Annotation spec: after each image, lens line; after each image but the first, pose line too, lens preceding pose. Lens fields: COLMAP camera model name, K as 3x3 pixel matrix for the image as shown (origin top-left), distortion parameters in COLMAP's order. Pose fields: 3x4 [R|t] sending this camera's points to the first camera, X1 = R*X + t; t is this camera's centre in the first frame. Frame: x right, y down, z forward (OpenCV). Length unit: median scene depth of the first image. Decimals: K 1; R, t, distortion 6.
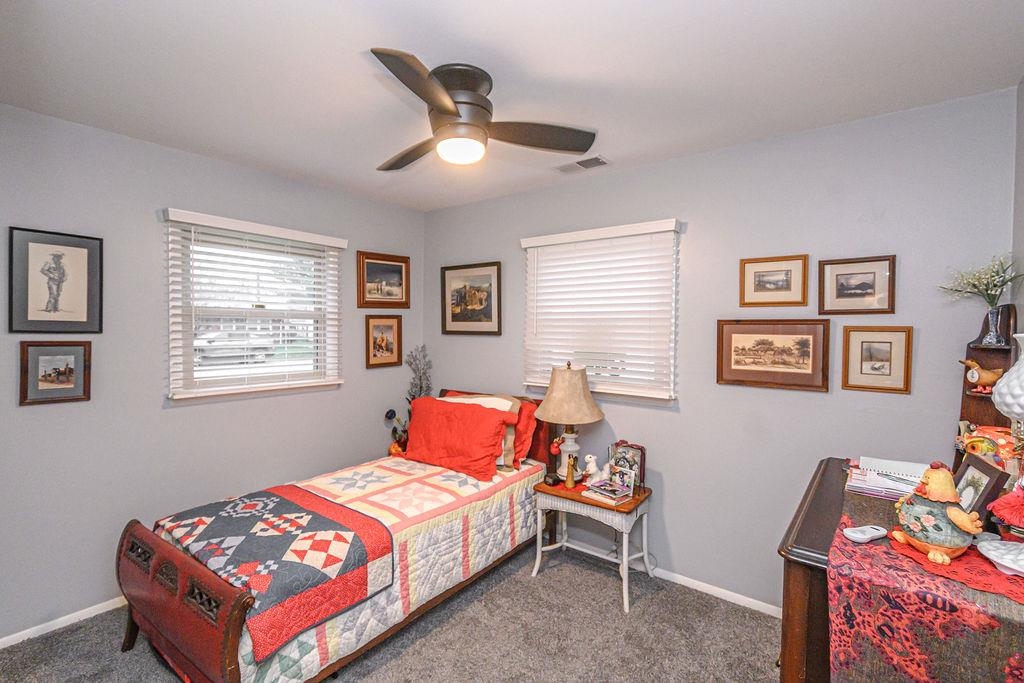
lens RADIAL K [[448.7, 0, 509.5], [0, 448.7, 338.8], [0, 0, 1]] dist [-0.000110, -0.001239]
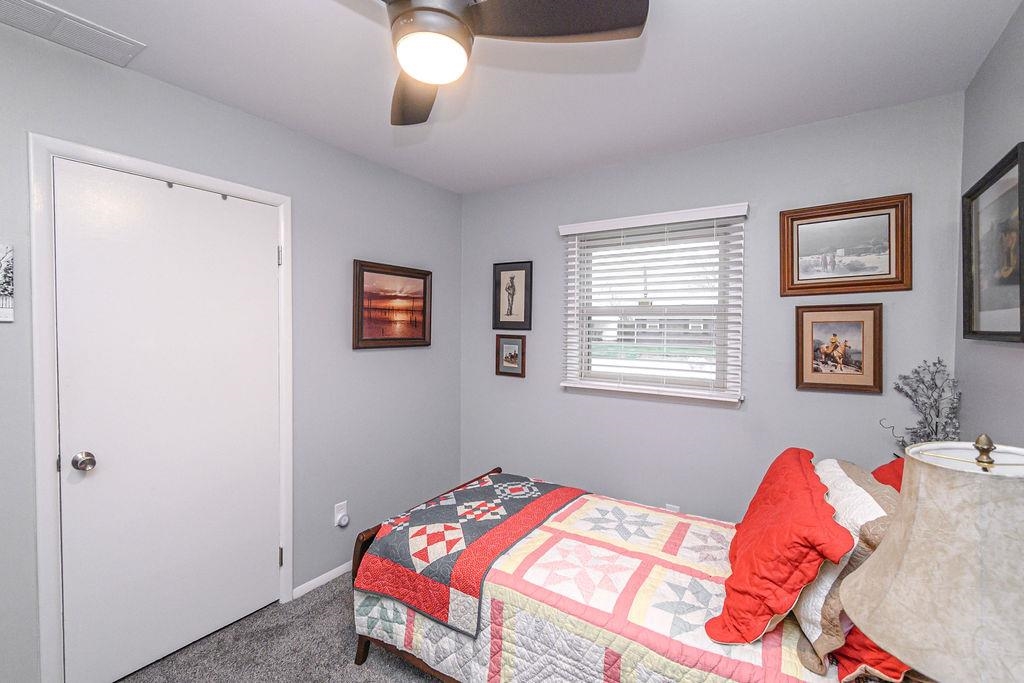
lens RADIAL K [[448.7, 0, 509.5], [0, 448.7, 338.8], [0, 0, 1]] dist [-0.000110, -0.001239]
pose [[0.088458, 0.018306, -0.995912, 0.459632], [-0.030881, 0.999401, 0.015627, -0.004933], [0.995601, 0.029373, 0.088970, 0.829172]]
